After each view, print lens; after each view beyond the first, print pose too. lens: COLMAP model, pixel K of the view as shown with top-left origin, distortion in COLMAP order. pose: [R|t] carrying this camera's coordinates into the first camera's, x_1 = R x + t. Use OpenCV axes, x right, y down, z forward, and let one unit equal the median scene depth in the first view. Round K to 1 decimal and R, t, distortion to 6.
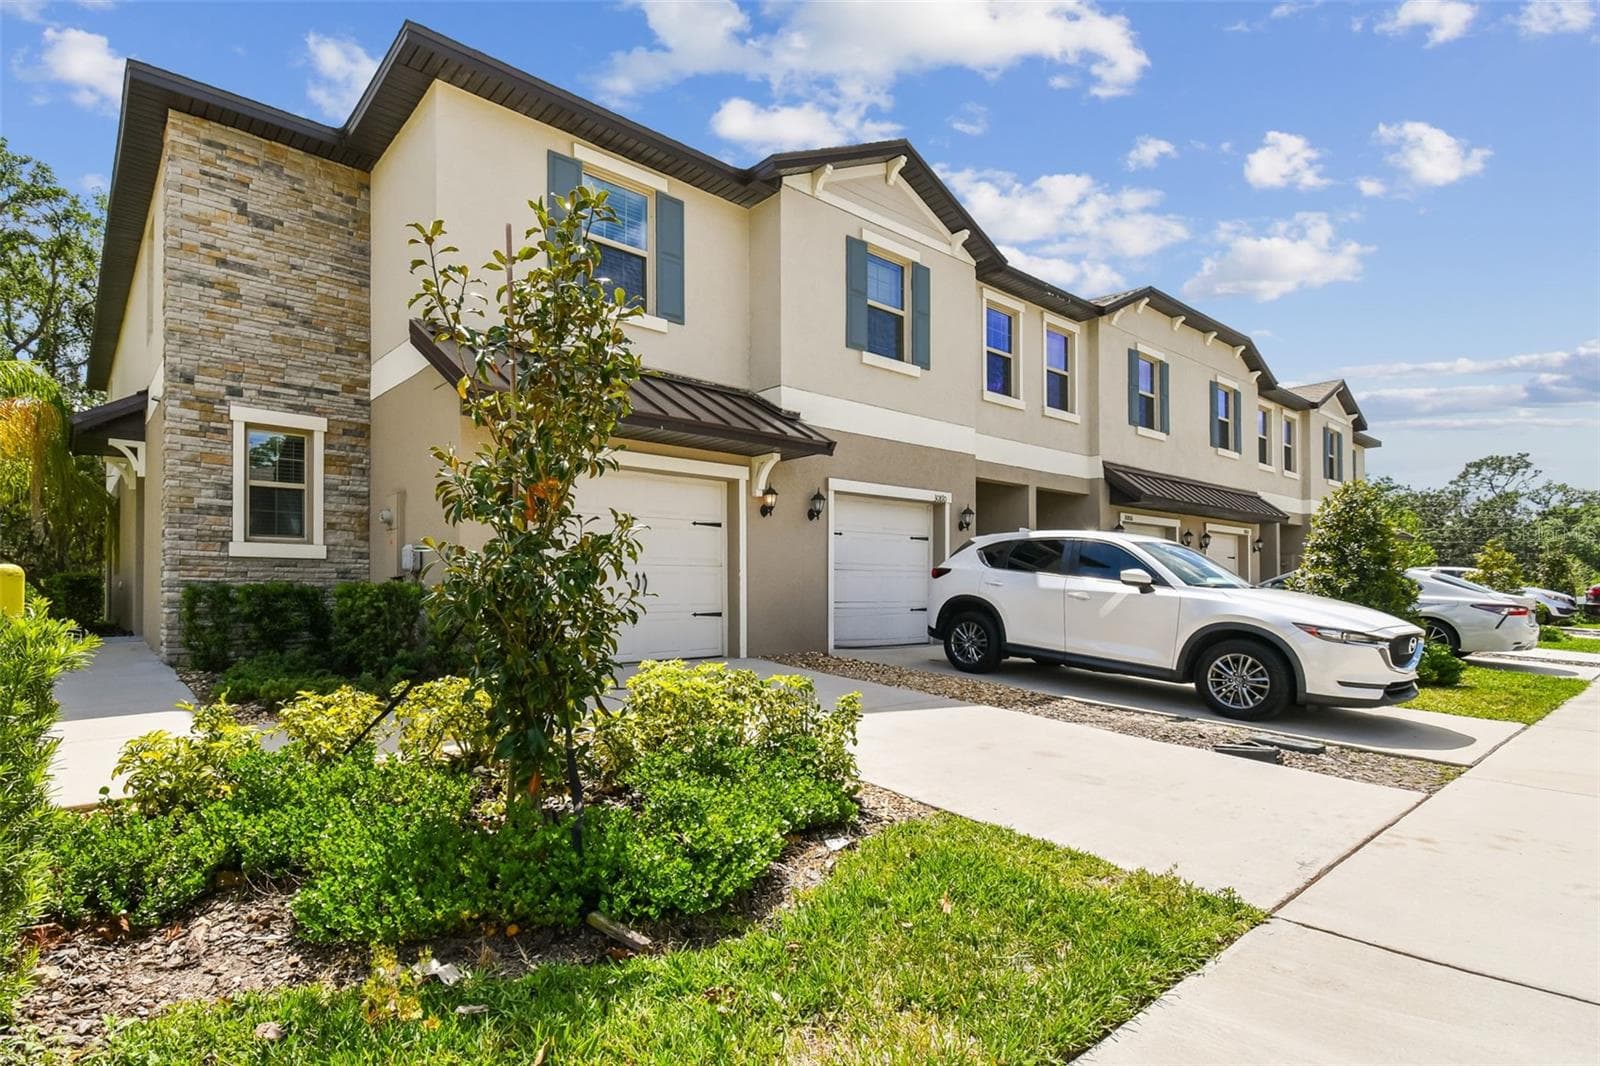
lens RADIAL K [[796.9, 0, 713.9], [0, 796.9, 579.0], [0, 0, 1]] dist [0.027796, -0.013659]
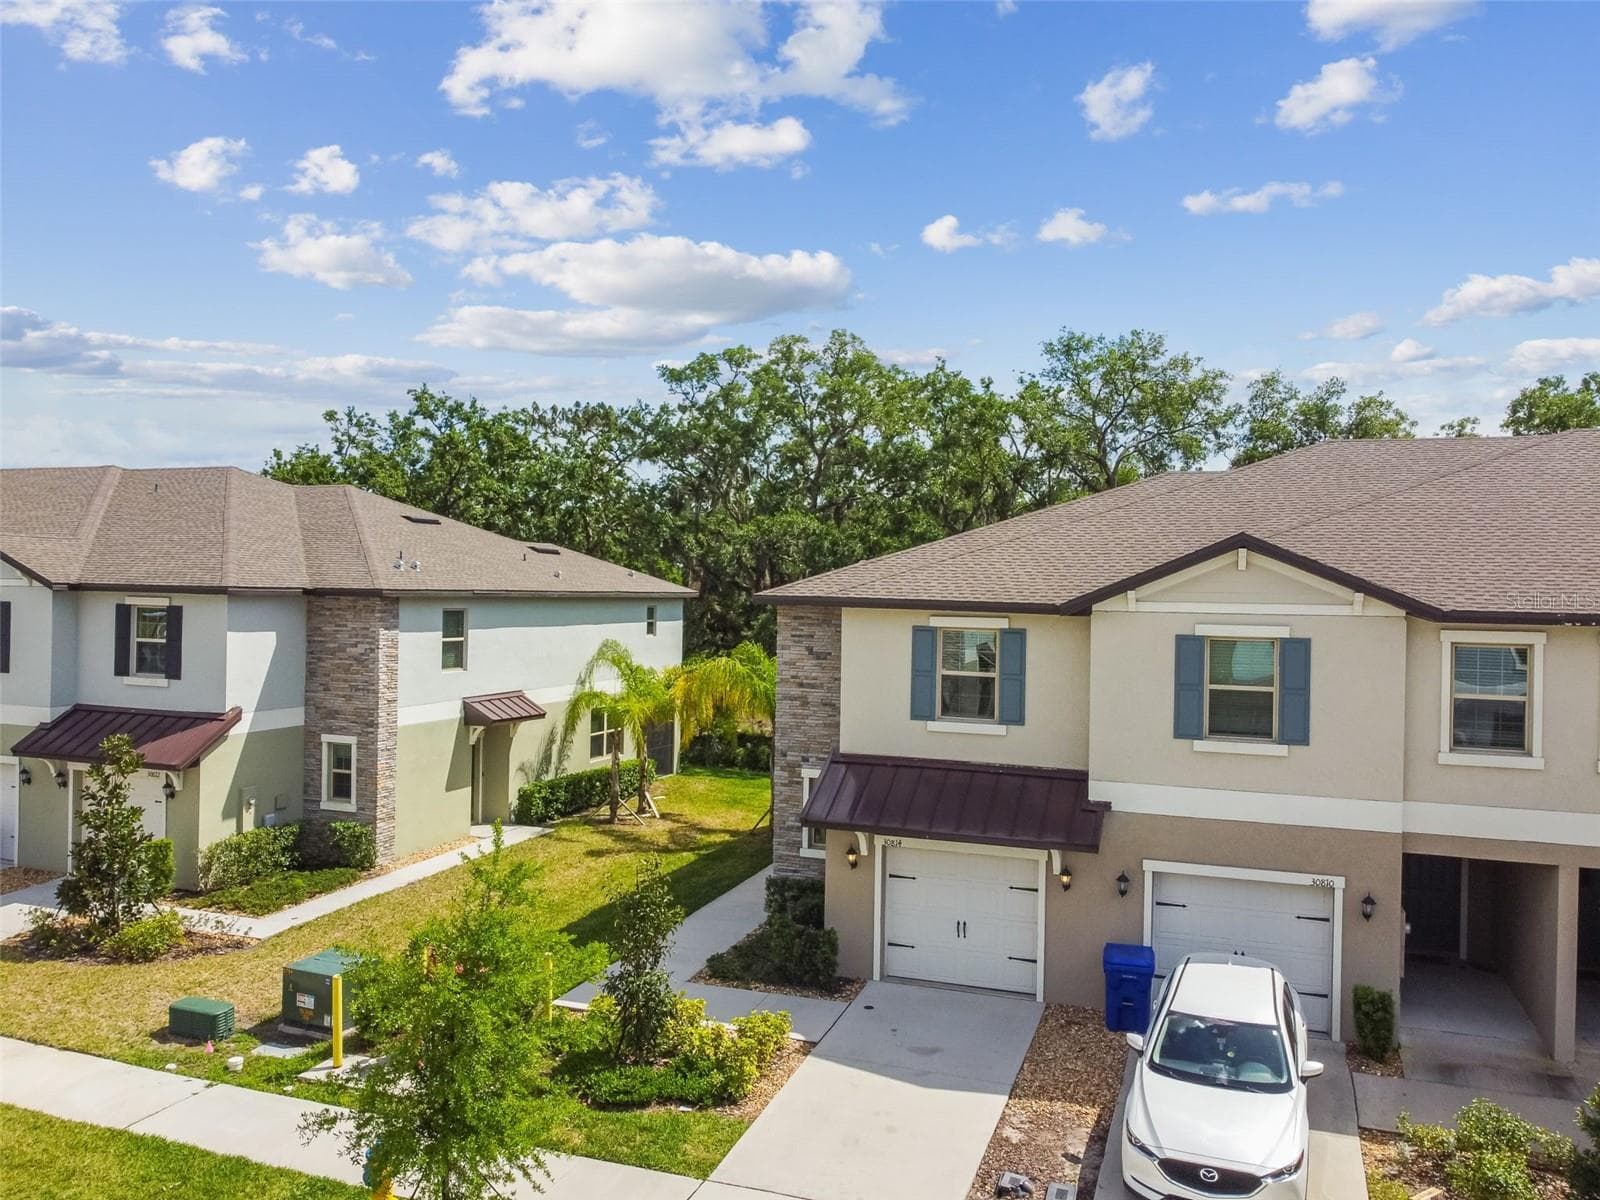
lens RADIAL K [[1213.3, 0, 800.1], [0, 1213.3, 585.3], [0, 0, 1]] dist [-0.002008, -0.004117]
pose [[0.519772, 0.006774, -0.854278, 1.513029], [-0.006843, 0.999969, 0.003766, -0.579420], [0.854278, 0.003888, 0.519802, -0.333062]]
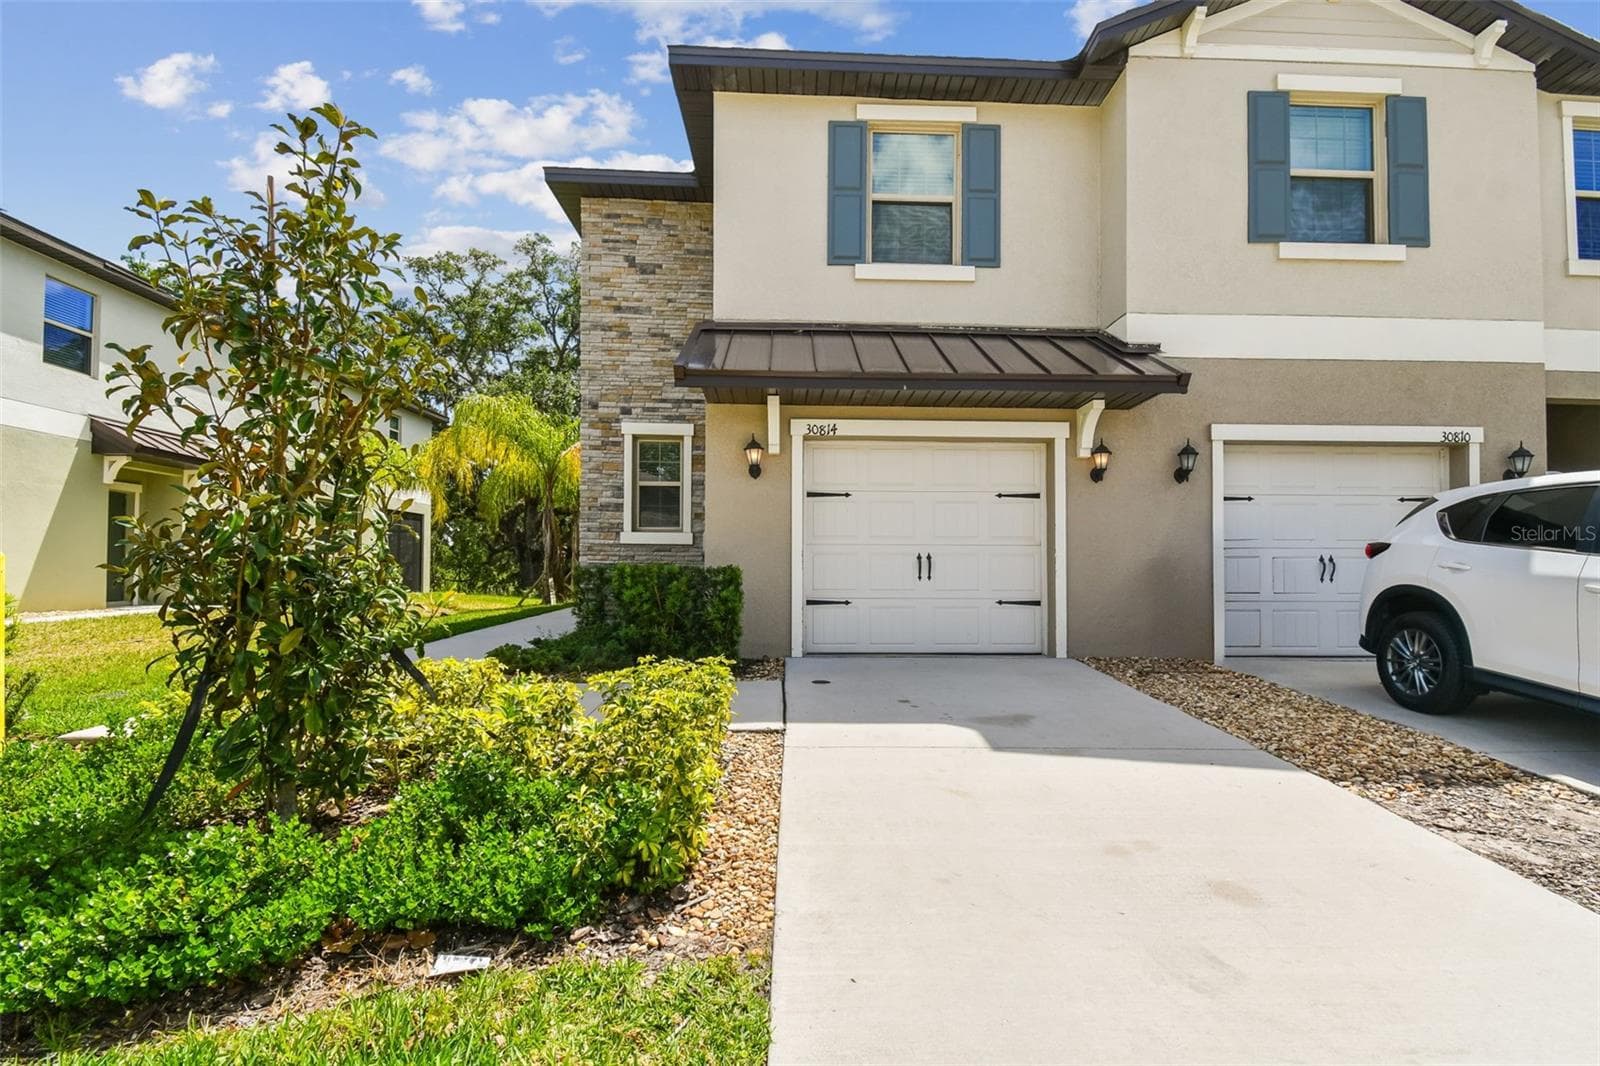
lens RADIAL K [[723.1, 0, 808.0], [0, 723.1, 554.9], [0, 0, 1]] dist [0.032599, -0.018885]
pose [[0.800505, -0.008573, -0.599265, 0.280824], [0.002951, 0.999942, -0.010363, 0.001280], [0.599319, 0.006527, 0.800484, 0.259756]]
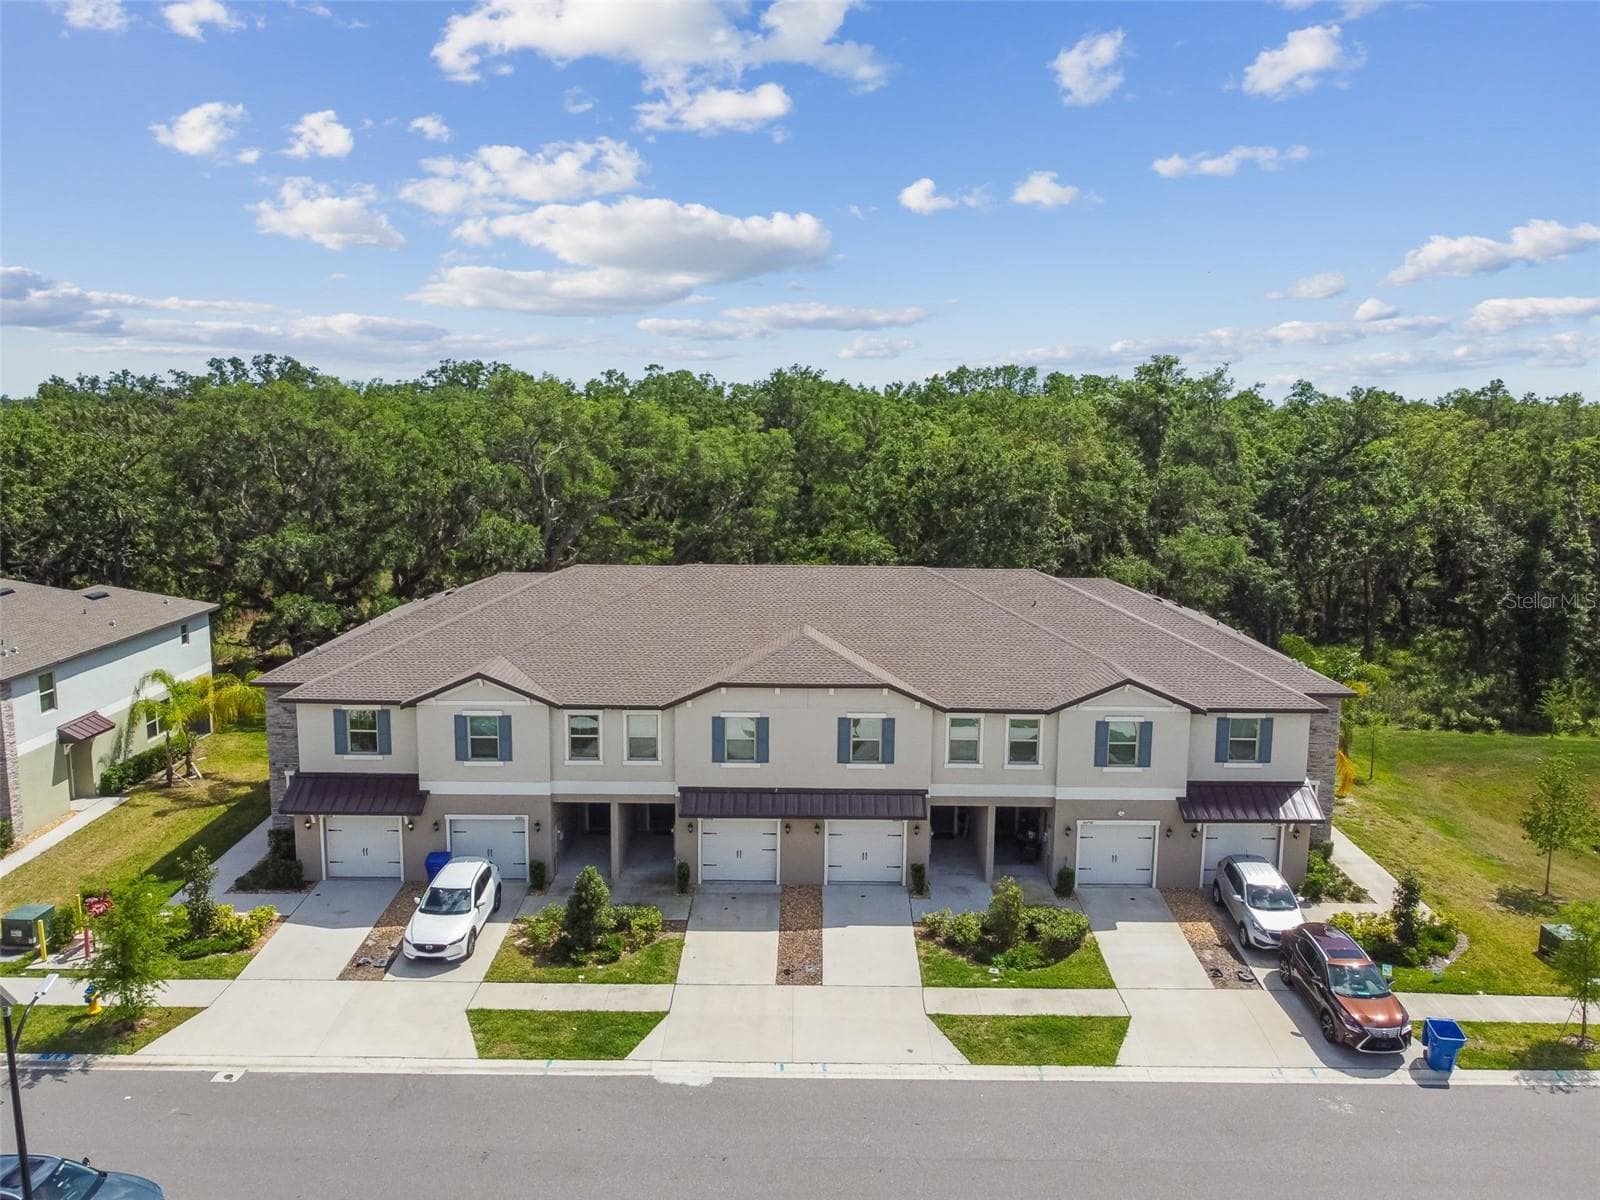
lens RADIAL K [[1213.3, 0, 791.9], [0, 1213.3, 589.7], [0, 0, 1]] dist [-0.002008, -0.004117]
pose [[0.778948, 0.100740, -0.618944, 3.643417], [-0.001306, 0.987270, 0.159046, -1.591465], [0.627087, -0.123080, 0.769164, -1.271784]]
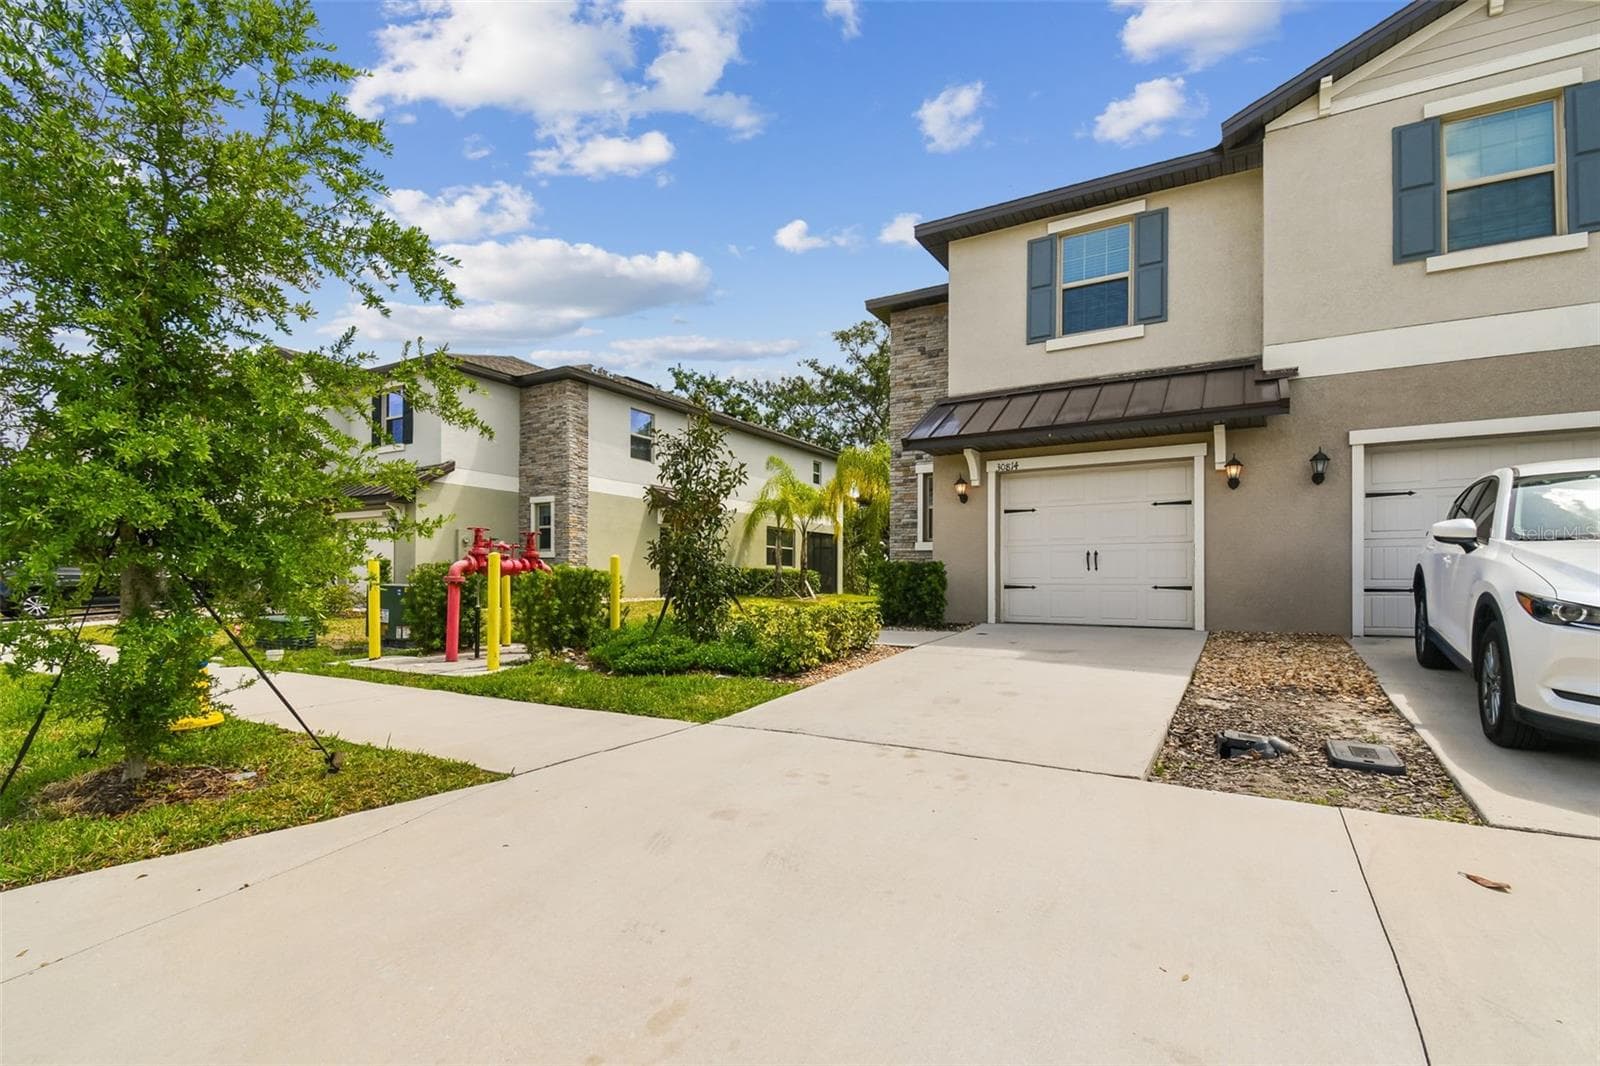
lens RADIAL K [[723.1, 0, 812.5], [0, 723.1, 567.8], [0, 0, 1]] dist [0.032599, -0.018885]
pose [[0.352135, -0.016249, -0.935808, 0.754994], [0.007320, 0.999867, -0.014607, 0.029091], [0.935920, -0.001706, 0.352207, 0.212270]]
